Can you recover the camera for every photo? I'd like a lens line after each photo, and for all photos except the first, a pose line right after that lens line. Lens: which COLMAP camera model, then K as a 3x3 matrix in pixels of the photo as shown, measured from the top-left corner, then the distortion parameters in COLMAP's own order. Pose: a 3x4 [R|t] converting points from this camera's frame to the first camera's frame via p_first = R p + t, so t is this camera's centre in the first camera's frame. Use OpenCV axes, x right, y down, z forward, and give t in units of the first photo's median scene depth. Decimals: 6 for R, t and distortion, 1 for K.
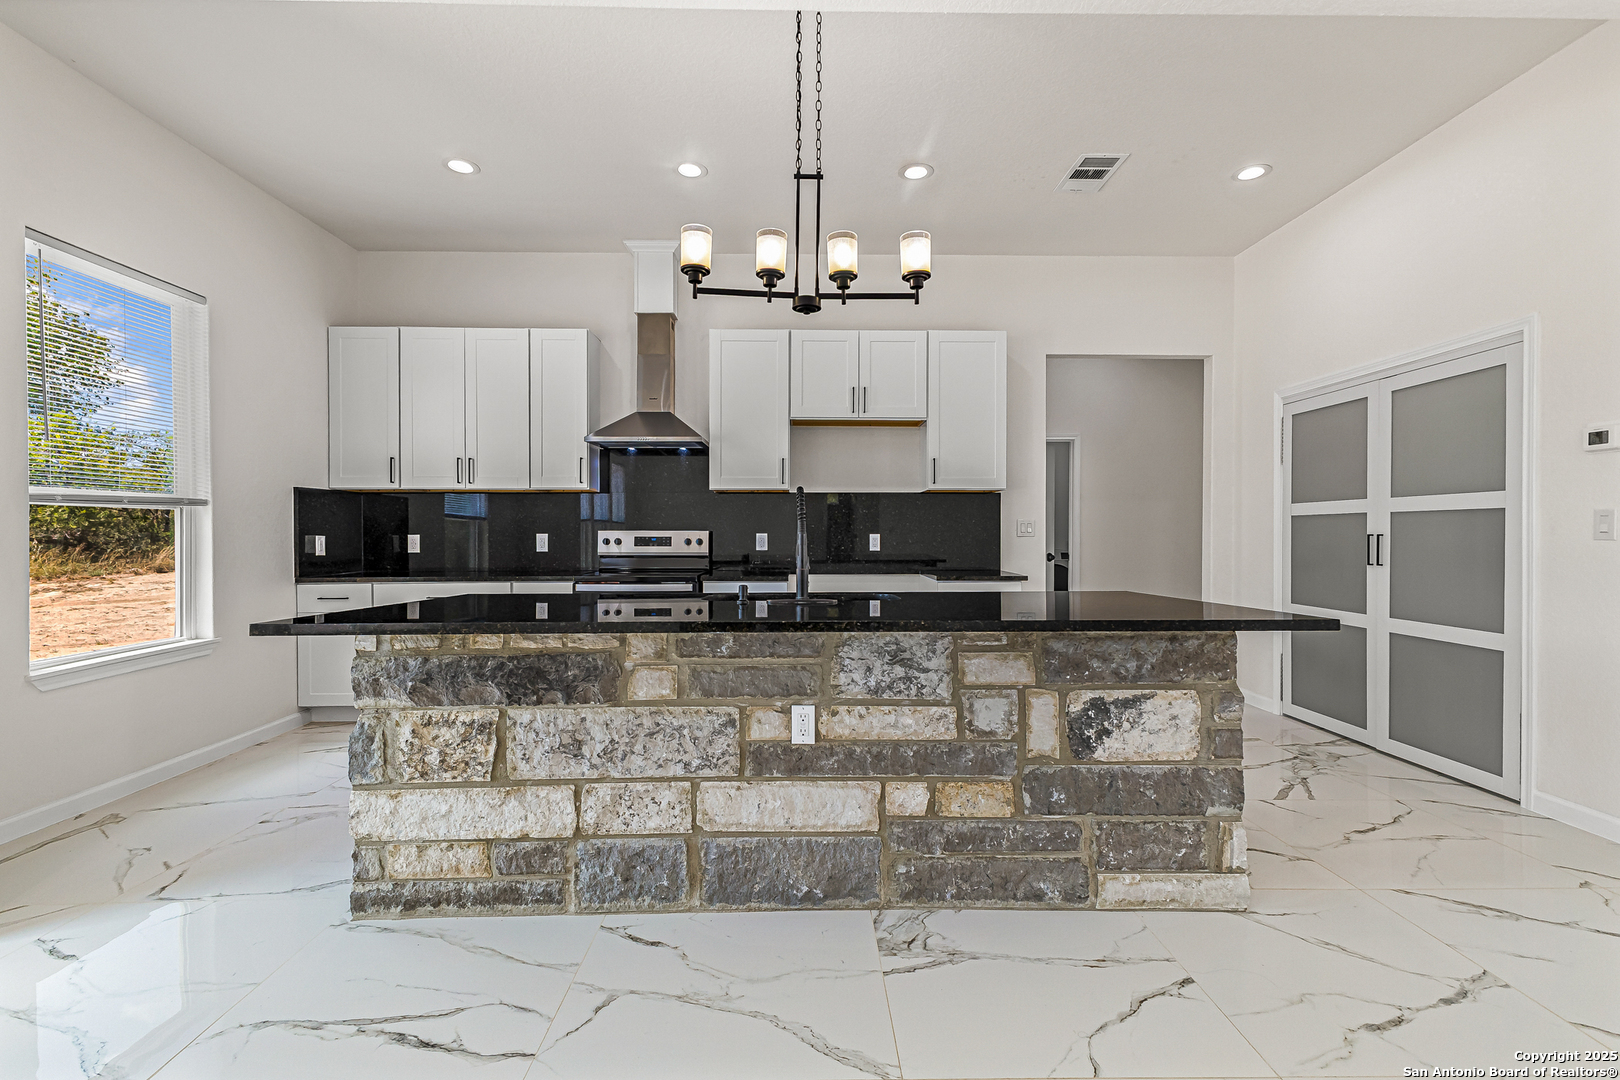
lens RADIAL K [[731.6, 0, 810.0], [0, 731.6, 540.0], [0, 0, 1]] dist [-0.000152, 0.000051]
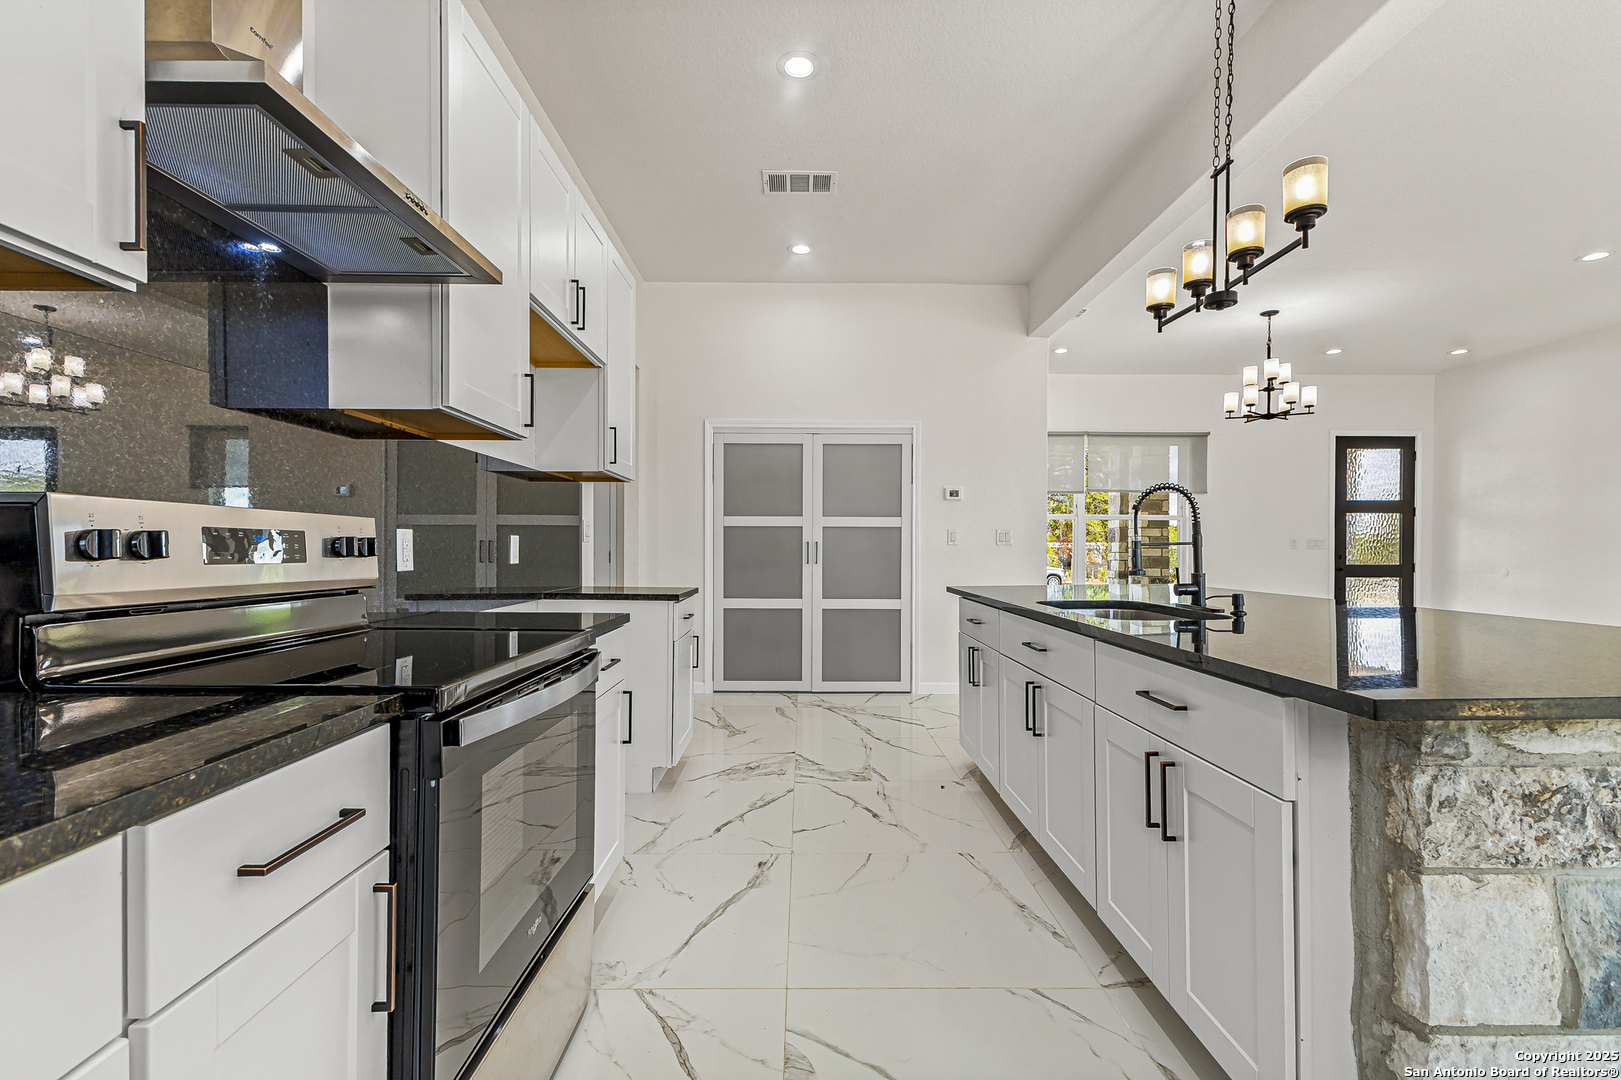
lens RADIAL K [[732.0, 0, 810.5], [0, 732.0, 540.0], [0, 0, 1]] dist [-0.000152, 0.000051]
pose [[0.005471, 0.011697, 0.999917, -0.652067], [0.004286, 0.999922, -0.011720, 0.006000], [-0.999976, 0.004349, 0.005420, 0.987083]]
